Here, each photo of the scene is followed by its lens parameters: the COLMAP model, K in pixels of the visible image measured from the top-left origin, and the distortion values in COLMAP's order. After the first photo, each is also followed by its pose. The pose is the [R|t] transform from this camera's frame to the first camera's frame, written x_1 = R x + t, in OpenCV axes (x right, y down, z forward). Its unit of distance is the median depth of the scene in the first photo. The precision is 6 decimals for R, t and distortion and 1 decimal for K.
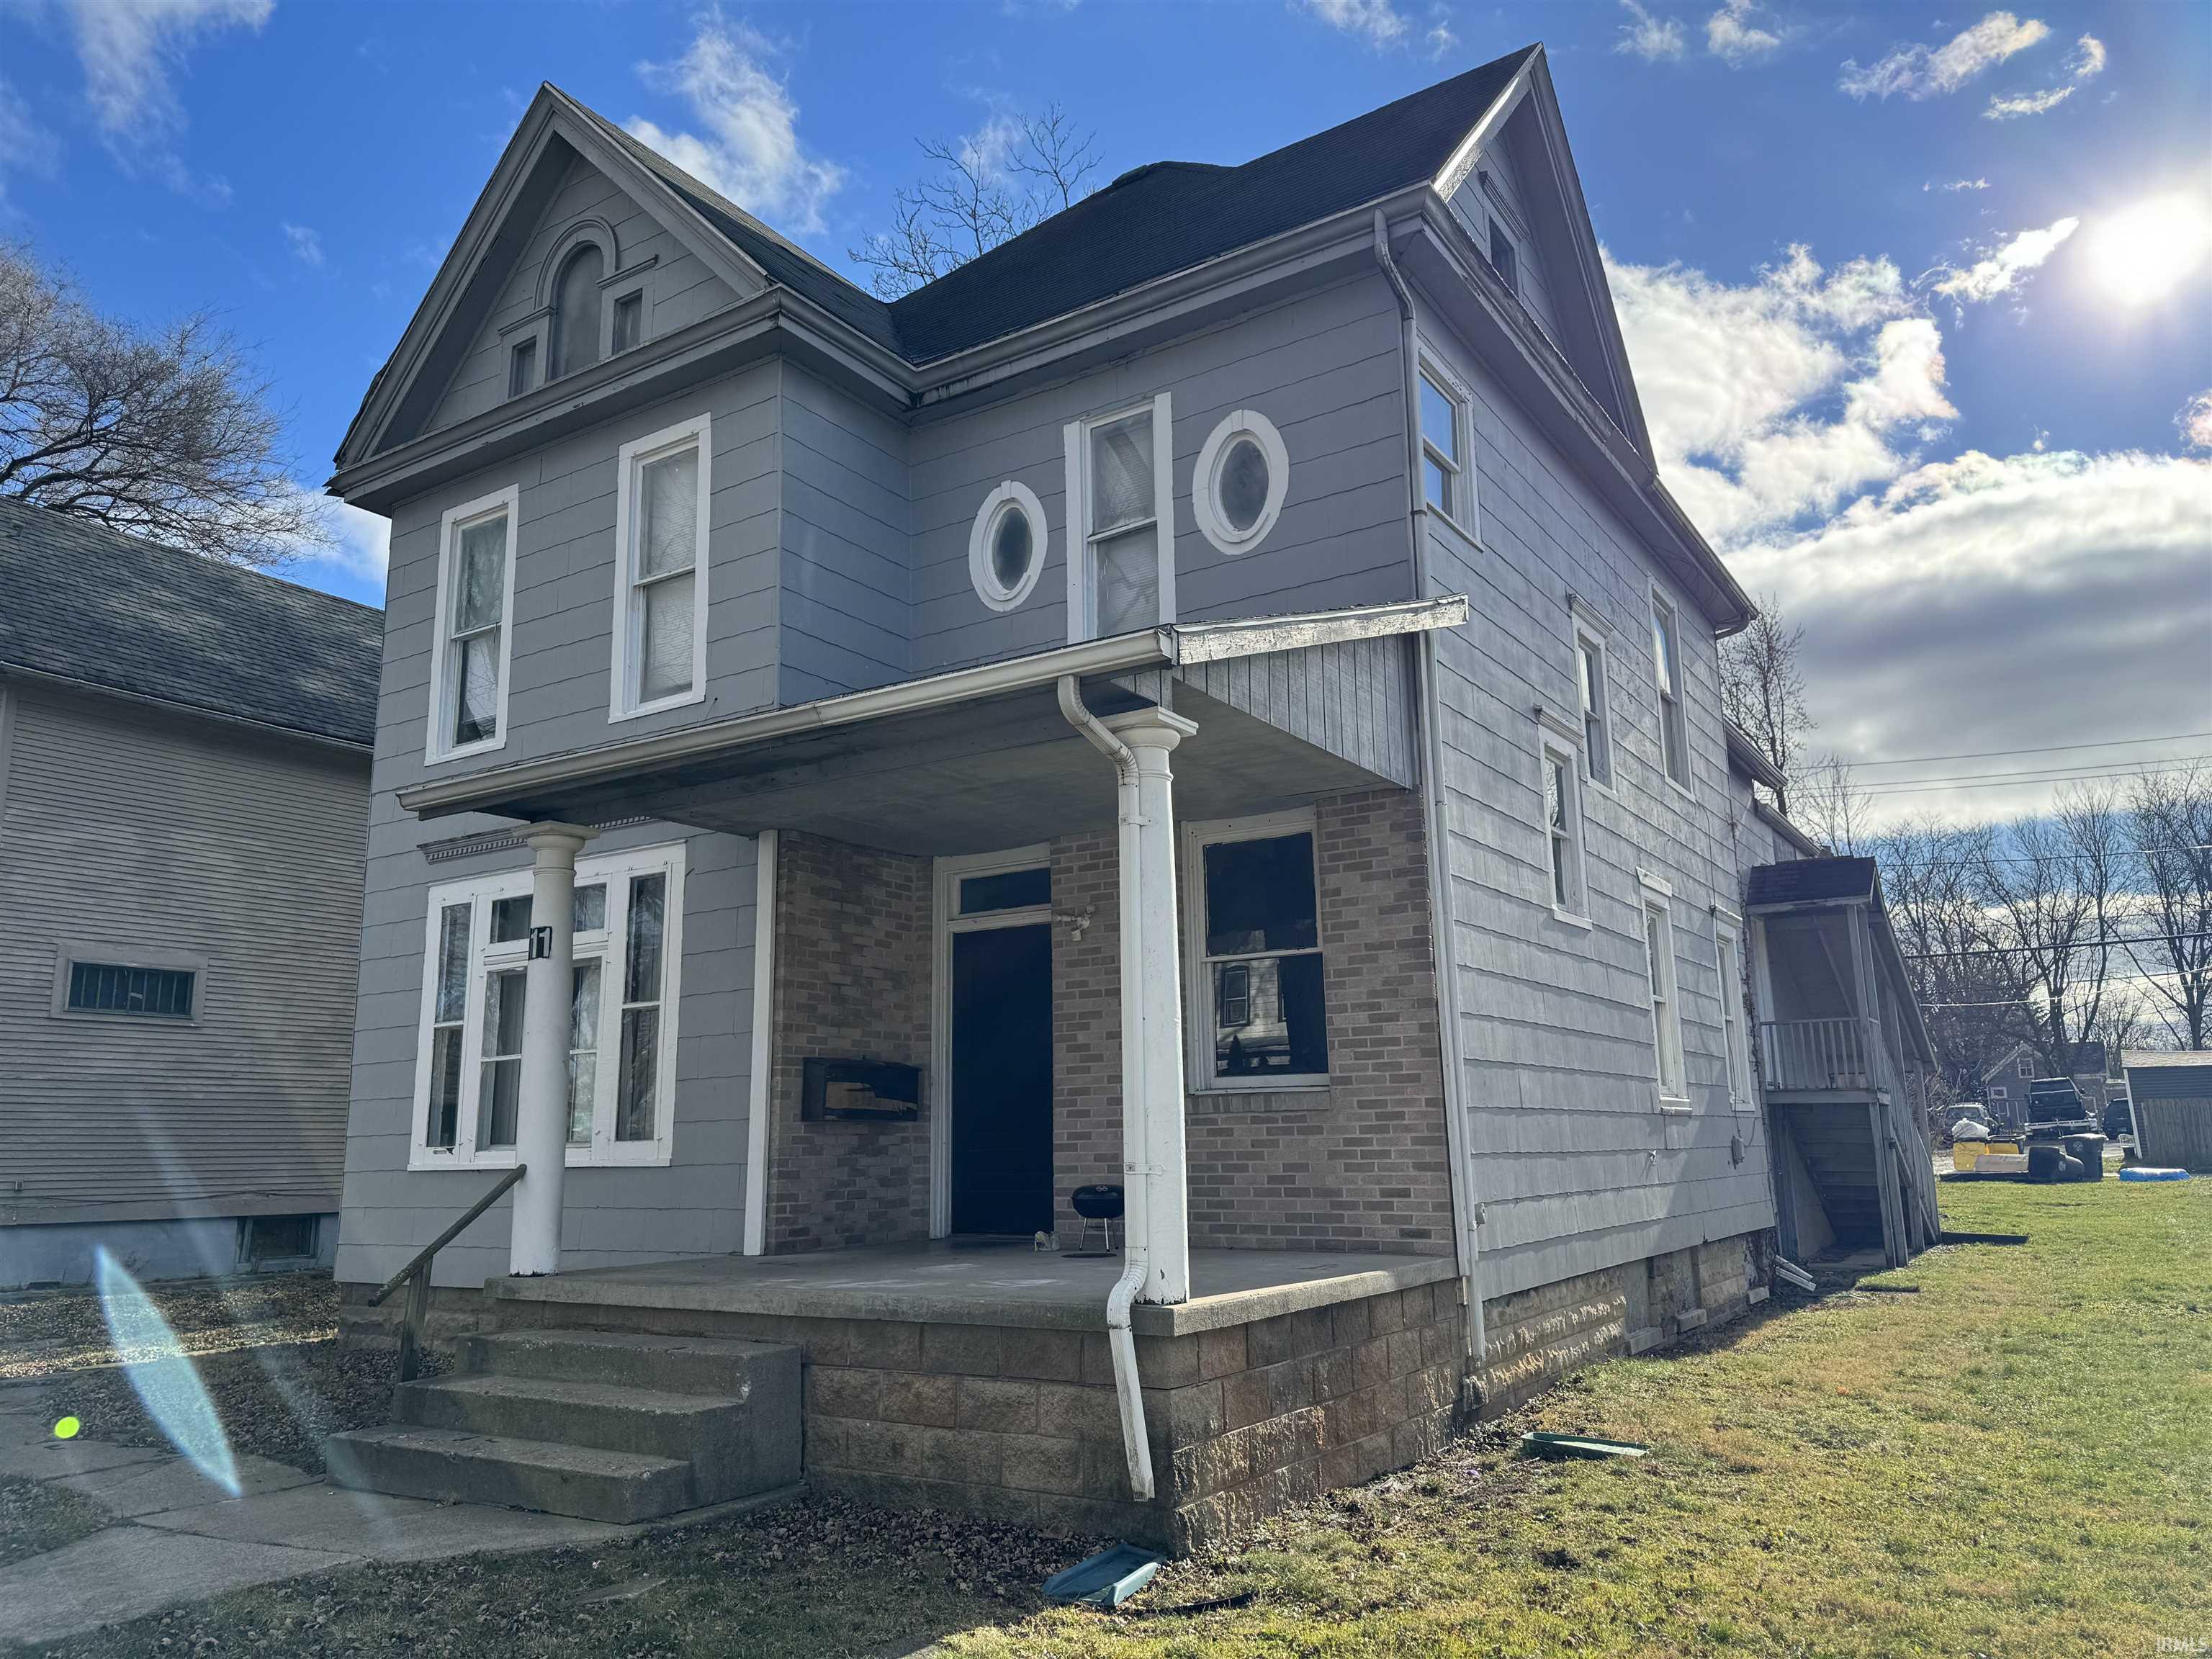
lens RADIAL K [[1548.9, 0, 1106.0], [0, 1548.9, 829.5], [0, 0, 1]] dist [0.046886, -0.001884]
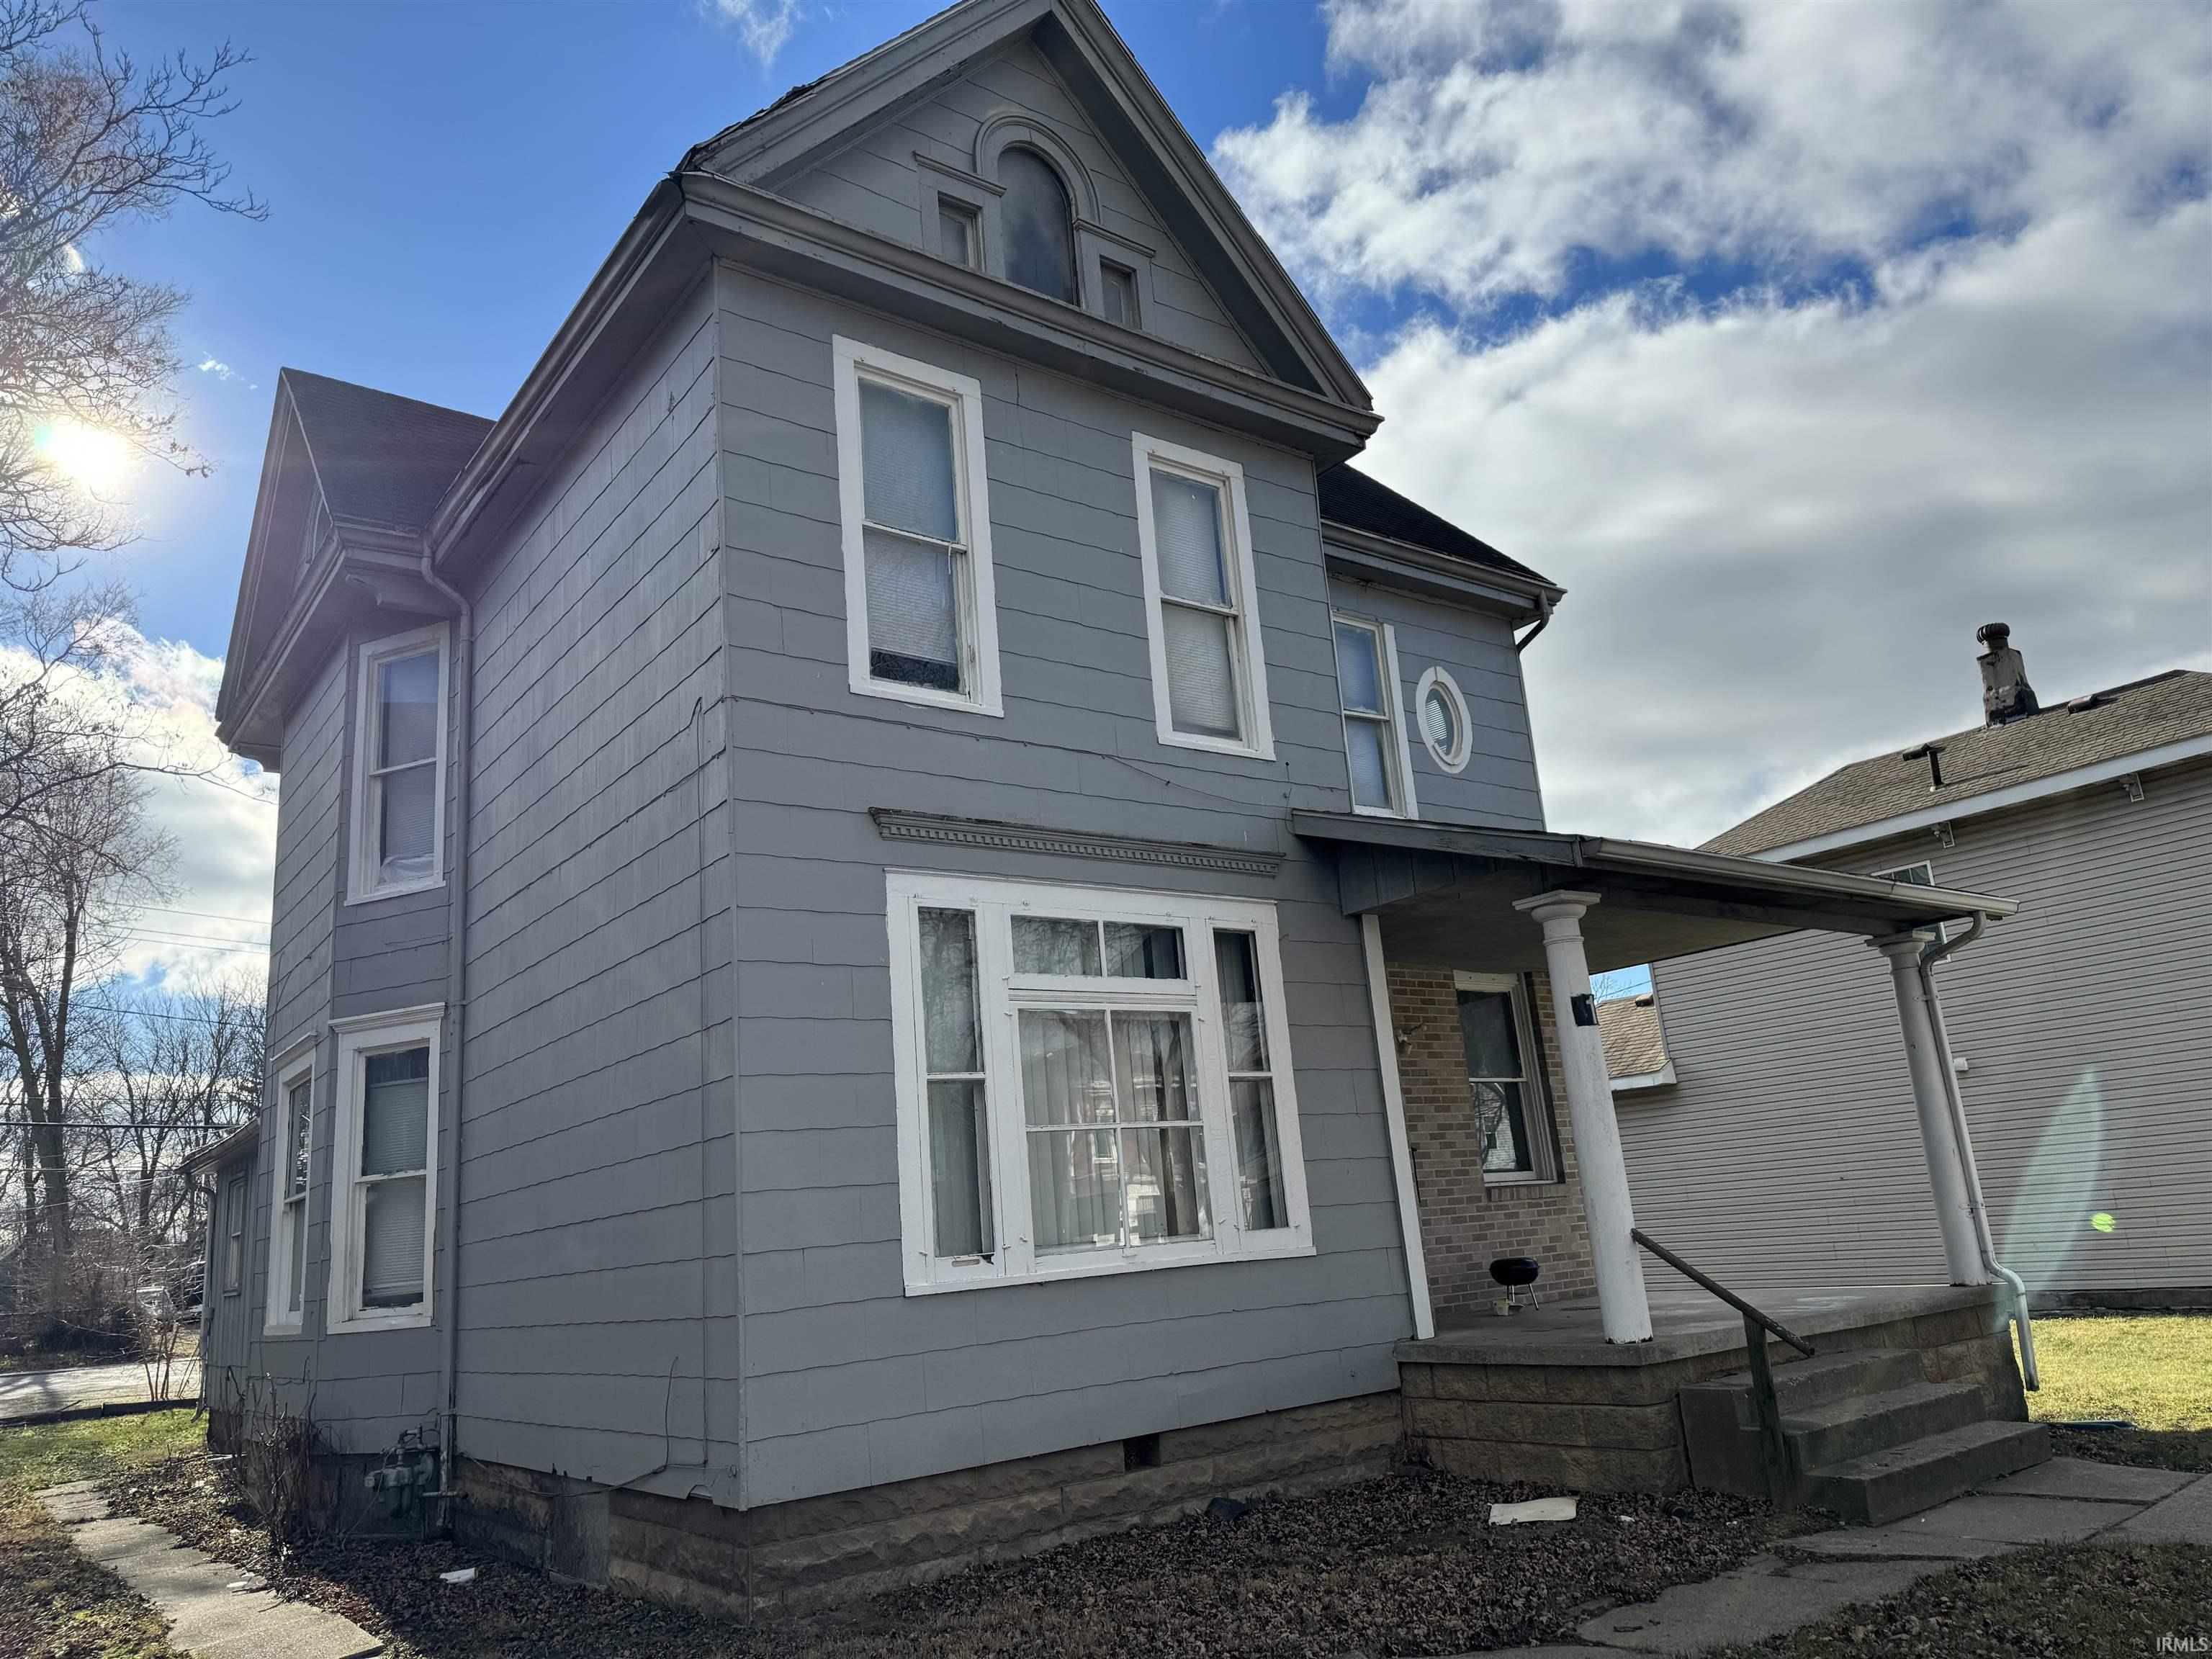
lens RADIAL K [[1561.7, 0, 1106.0], [0, 1561.7, 829.5], [0, 0, 1]] dist [0.130525, -0.000381]
pose [[0.336236, 0.228823, 0.913557, -1.151184], [-0.116766, 0.972678, -0.200655, 0.162111], [-0.934511, -0.039205, 0.353768, 0.743320]]
